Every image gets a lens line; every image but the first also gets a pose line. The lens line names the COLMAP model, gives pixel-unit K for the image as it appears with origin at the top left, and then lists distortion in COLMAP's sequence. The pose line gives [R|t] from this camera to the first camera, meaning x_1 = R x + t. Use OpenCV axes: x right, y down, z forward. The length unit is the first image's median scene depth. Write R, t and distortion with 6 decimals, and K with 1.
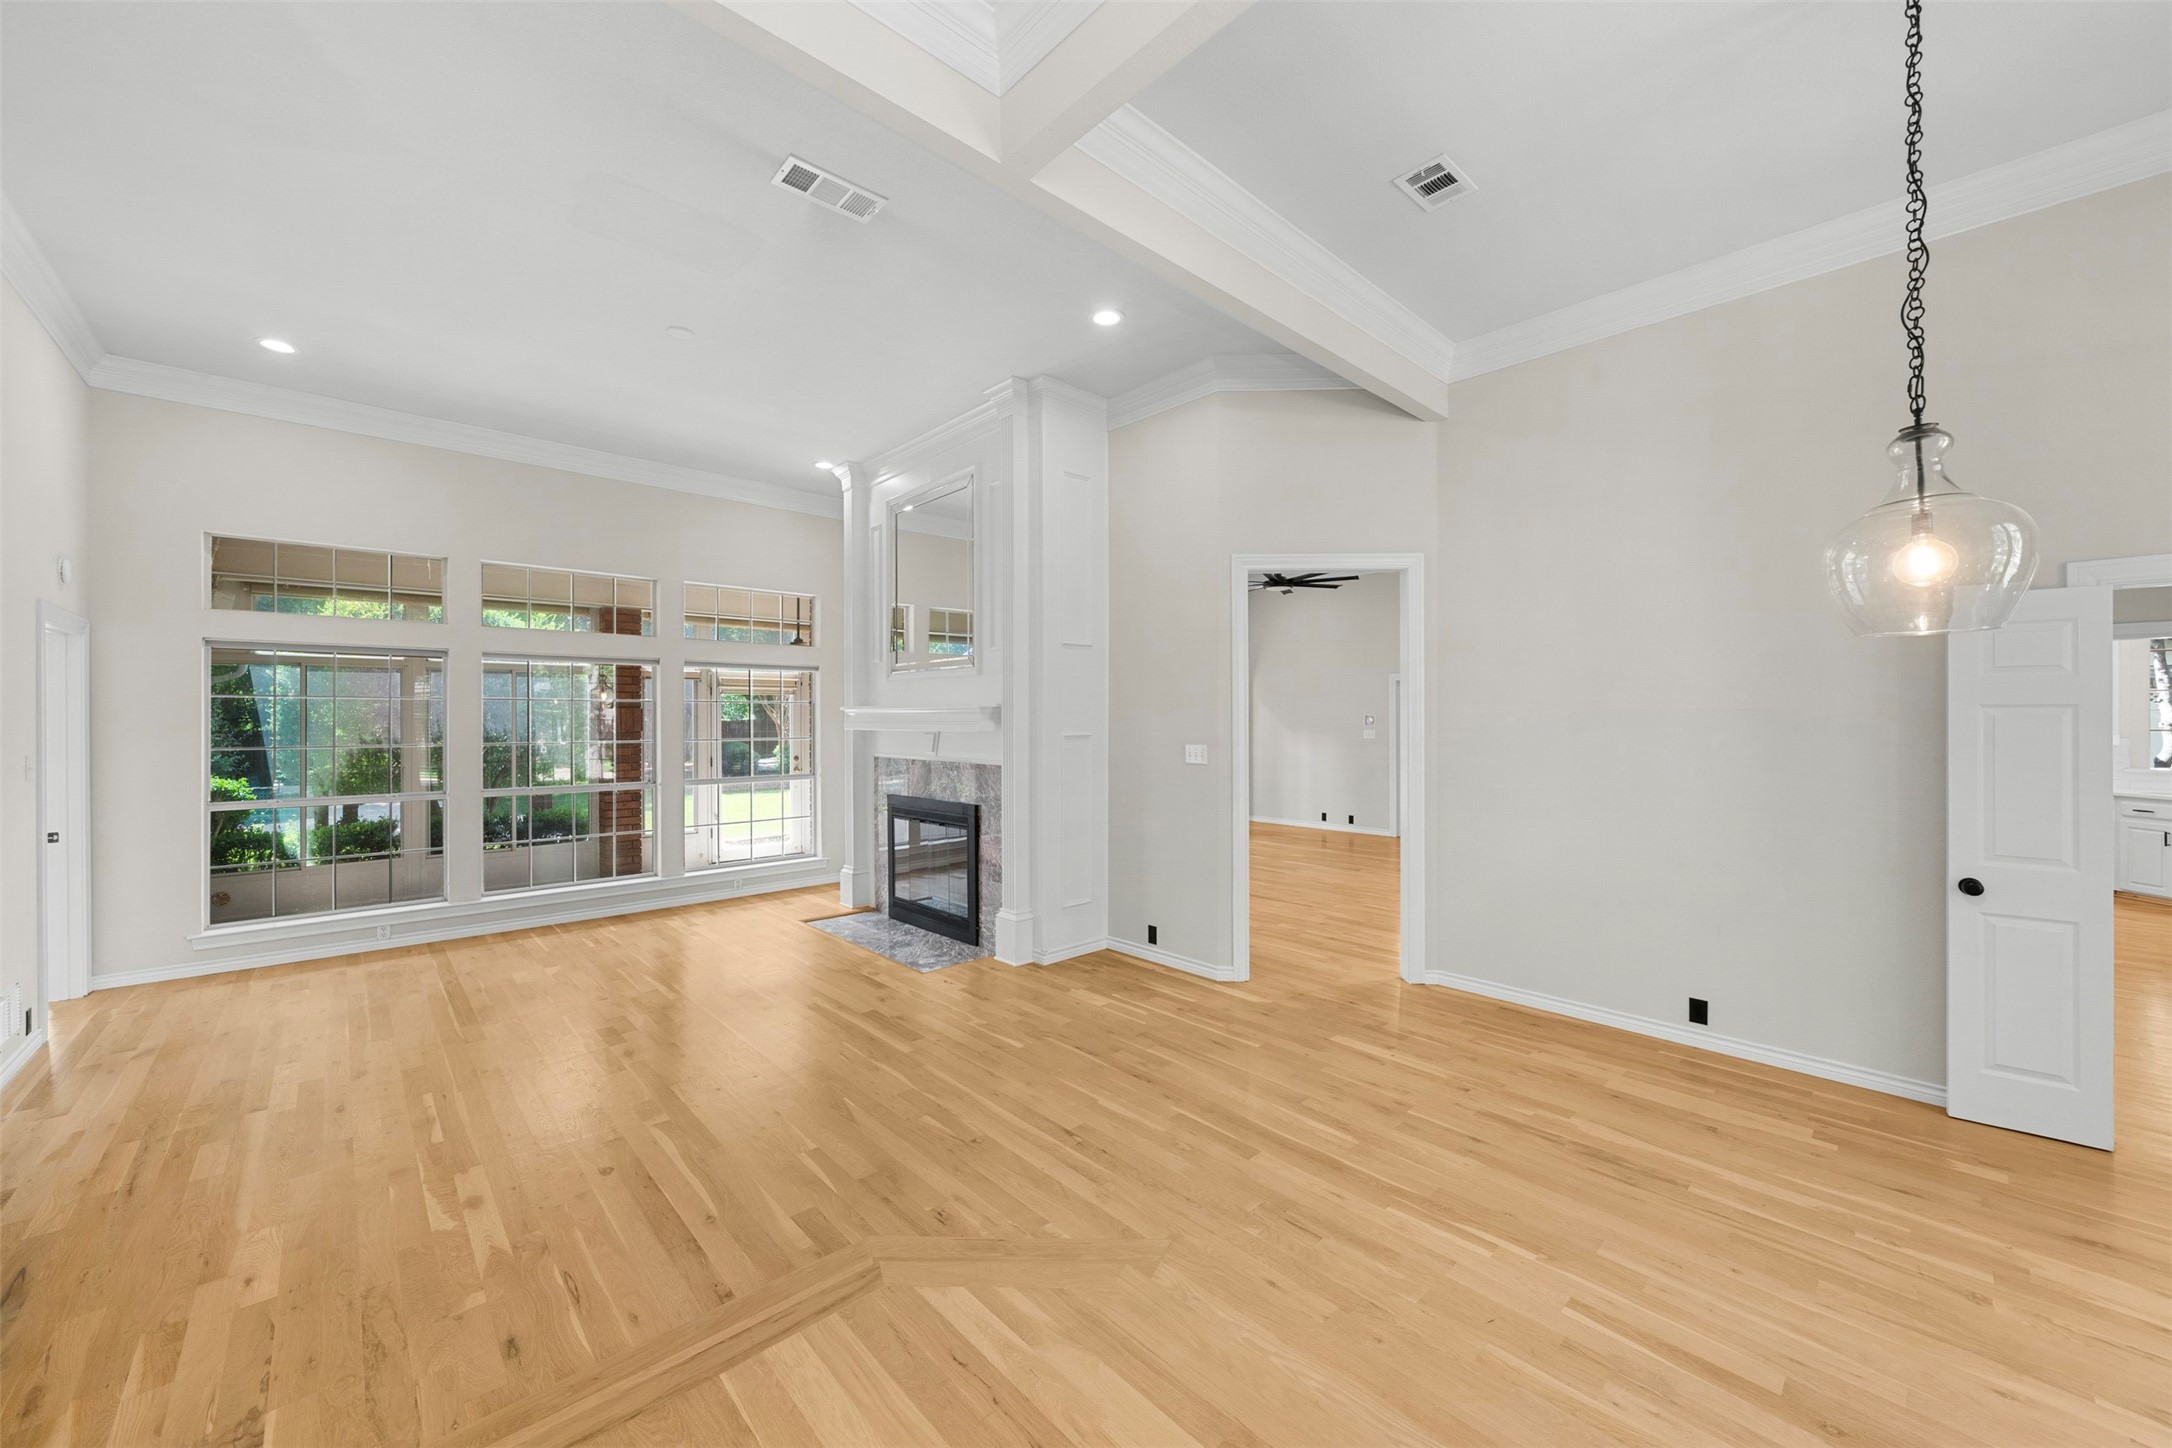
lens RADIAL K [[836.8, 0, 1080.0], [0, 836.8, 715.9], [0, 0, 1]] dist [-0.004840, 0.000388]
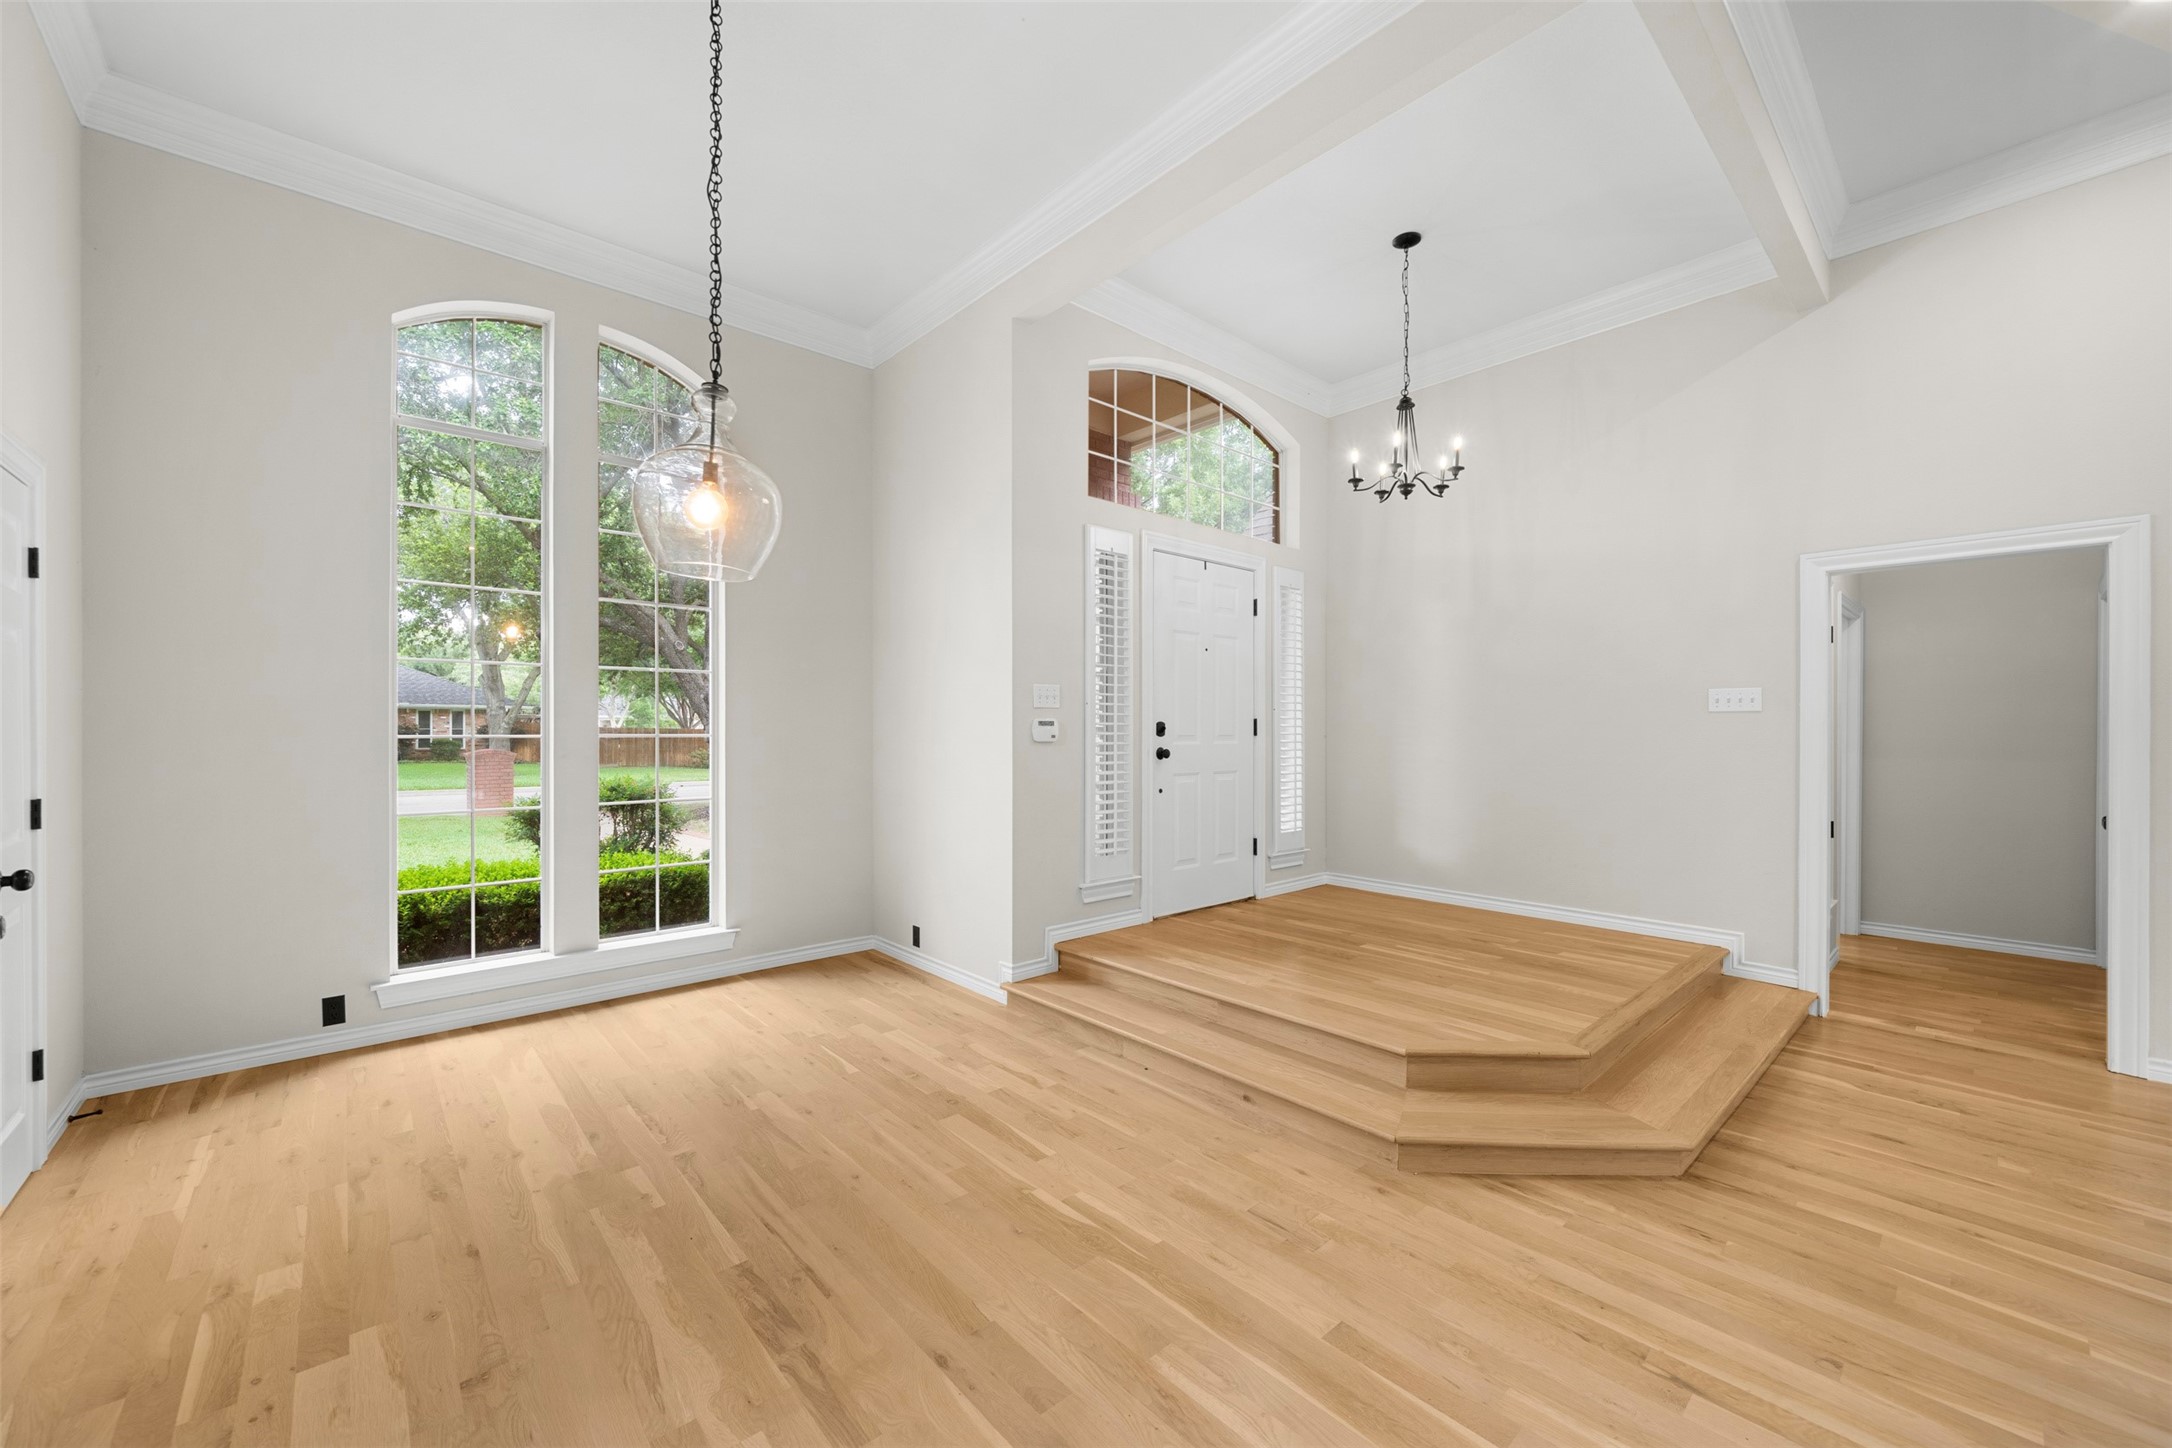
lens RADIAL K [[836.8, 0, 1089.3], [0, 836.8, 728.2], [0, 0, 1]] dist [-0.004840, 0.000388]
pose [[-0.999818, 0.001404, 0.019037, 0.360903], [0.001362, 0.999997, -0.002210, 0.080892], [-0.019040, -0.002184, -0.999816, 1.557078]]
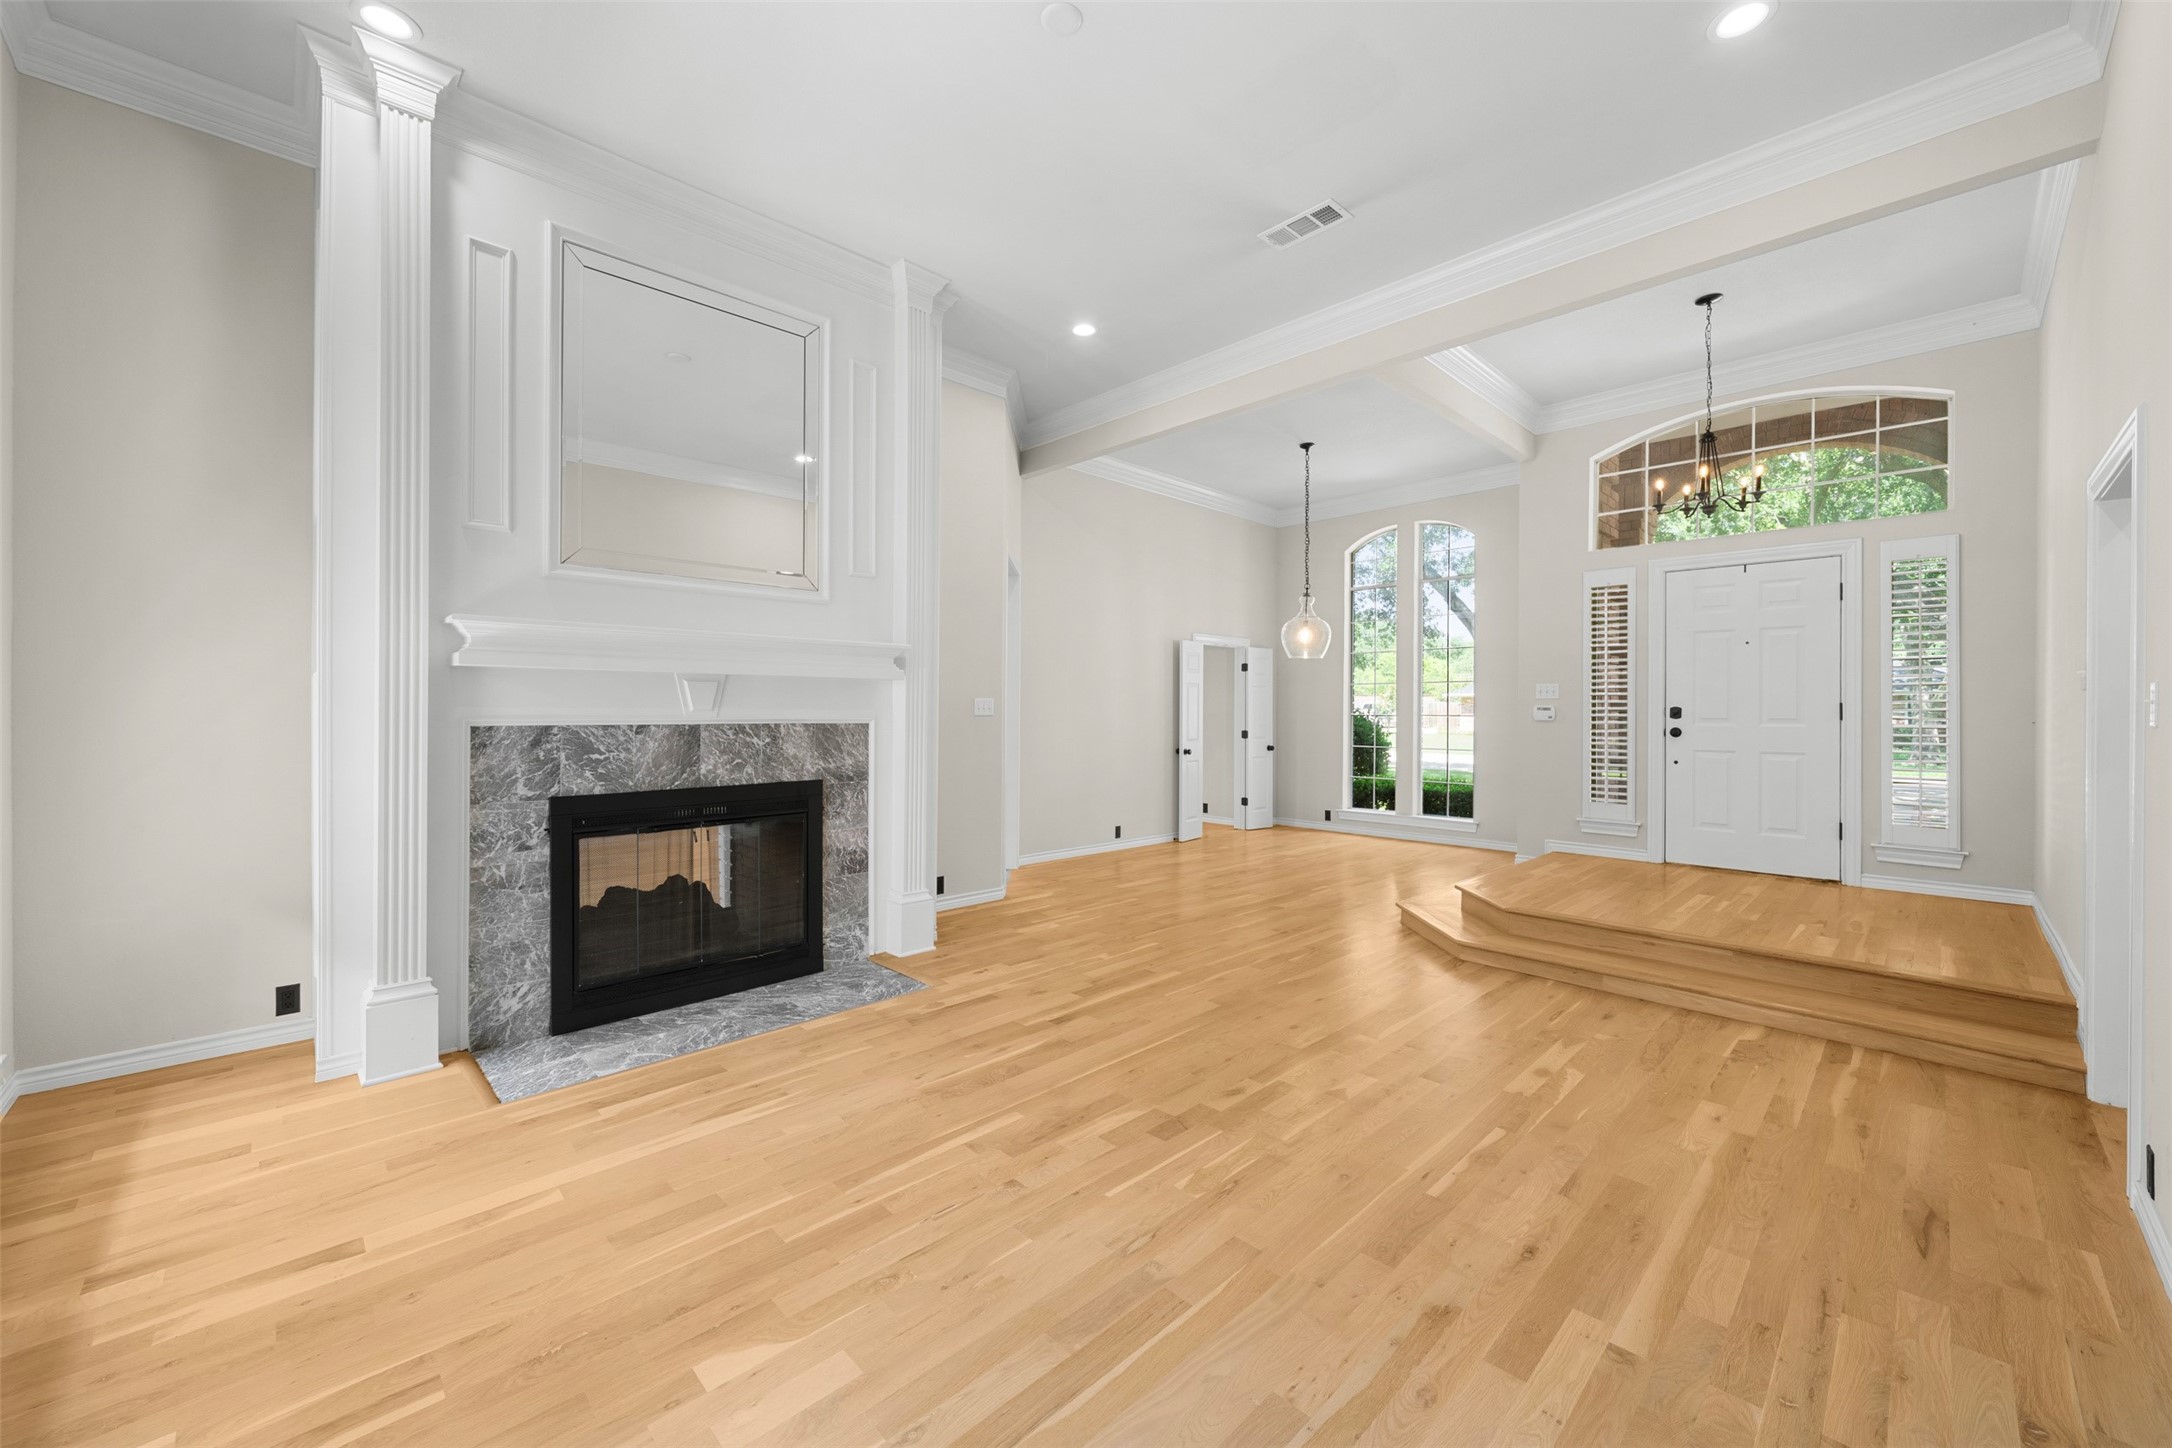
lens RADIAL K [[836.8, 0, 1106.0], [0, 836.8, 714.6], [0, 0, 1]] dist [-0.004840, 0.000388]
pose [[-0.060879, -0.002717, 0.998141, -1.585194], [-0.004875, 0.999985, 0.002425, 0.084458], [-0.998133, -0.004719, -0.060891, 1.447088]]
